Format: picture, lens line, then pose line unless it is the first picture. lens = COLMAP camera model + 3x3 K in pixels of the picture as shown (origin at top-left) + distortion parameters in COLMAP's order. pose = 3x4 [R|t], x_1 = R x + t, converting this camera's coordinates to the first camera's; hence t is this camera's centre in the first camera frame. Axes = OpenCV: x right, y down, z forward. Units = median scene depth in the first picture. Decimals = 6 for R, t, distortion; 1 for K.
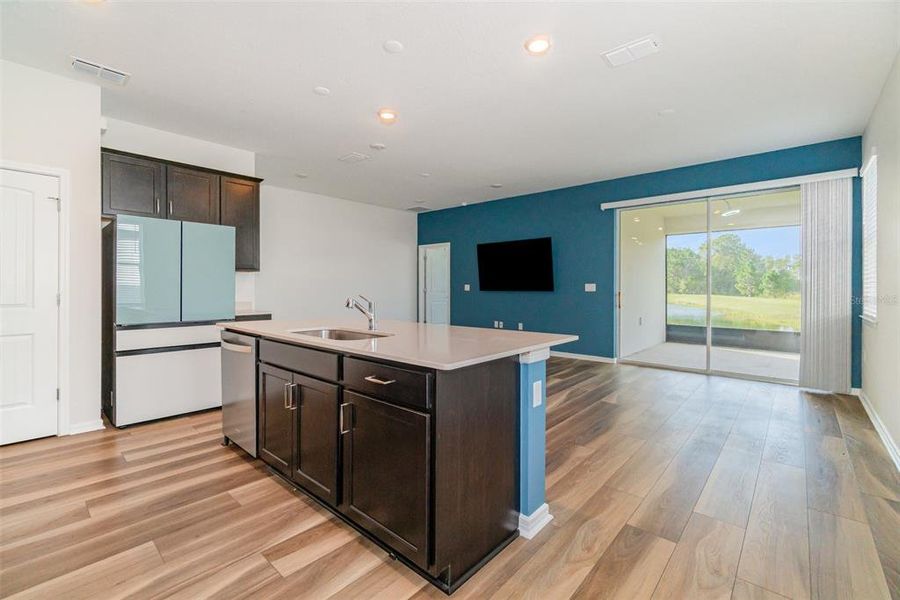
lens RADIAL K [[393.2, 0, 441.7], [0, 393.2, 286.5], [0, 0, 1]] dist [-0.001936, -0.000112]
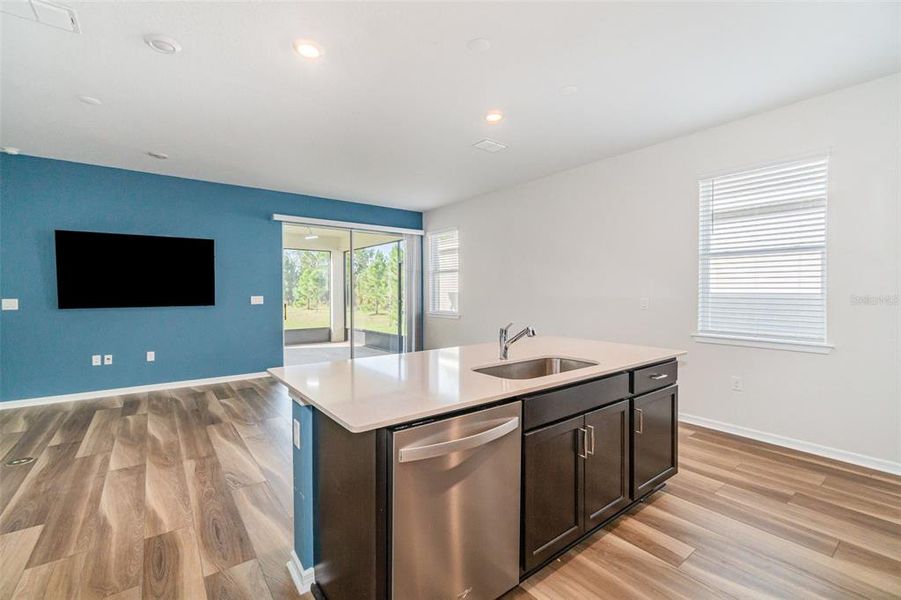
lens RADIAL K [[386.1, 0, 441.2], [0, 386.1, 295.1], [0, 0, 1]] dist [-0.000718, -0.000060]
pose [[0.187686, -0.014050, 0.982129, -0.864357], [0.001020, 0.999900, 0.014109, -0.042068], [-0.982229, -0.001646, 0.187682, 0.774590]]
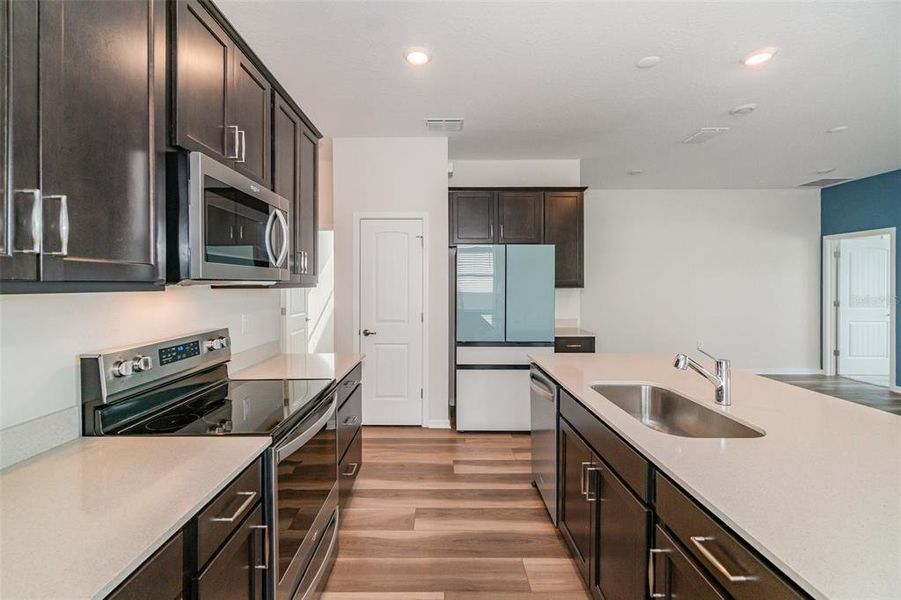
lens RADIAL K [[393.7, 0, 442.2], [0, 393.7, 286.5], [0, 0, 1]] dist [-0.001936, -0.000112]
pose [[0.676217, 0.000105, -0.736703, -0.012299], [0.001542, 0.999998, 0.001558, -0.063003], [0.736701, -0.002190, 0.676215, 0.190886]]
